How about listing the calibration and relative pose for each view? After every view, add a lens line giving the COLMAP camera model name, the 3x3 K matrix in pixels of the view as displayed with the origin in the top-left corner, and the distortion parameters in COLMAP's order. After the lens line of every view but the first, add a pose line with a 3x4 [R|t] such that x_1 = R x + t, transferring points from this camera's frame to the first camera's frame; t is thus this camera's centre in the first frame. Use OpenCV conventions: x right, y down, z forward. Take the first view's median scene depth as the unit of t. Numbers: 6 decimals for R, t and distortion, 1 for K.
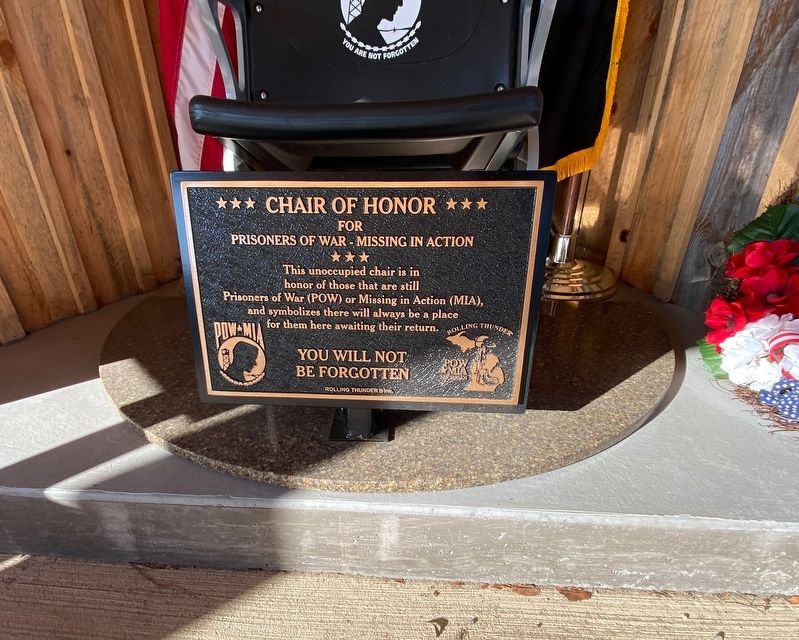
lens RADIAL K [[488.8, 0, 397.1], [0, 488.8, 362.1], [0, 0, 1]] dist [0.005960, -0.002347]
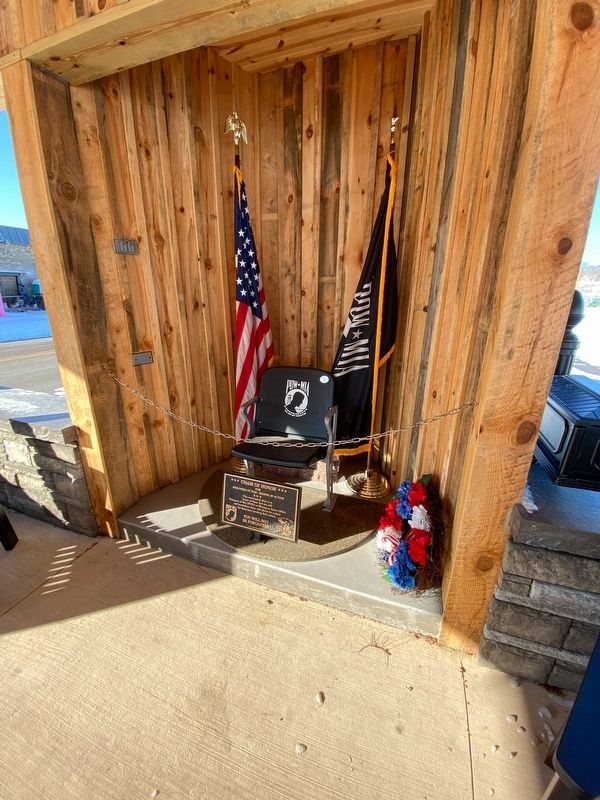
lens RADIAL K [[323.8, 0, 300.0], [0, 323.8, 400.0], [0, 0, 1]] dist [-0.000677, -0.000067]
pose [[0.962420, 0.098004, -0.253263, 0.799445], [-0.147206, 0.971978, -0.183273, -0.511500], [0.228204, 0.213668, 0.949878, -1.578832]]
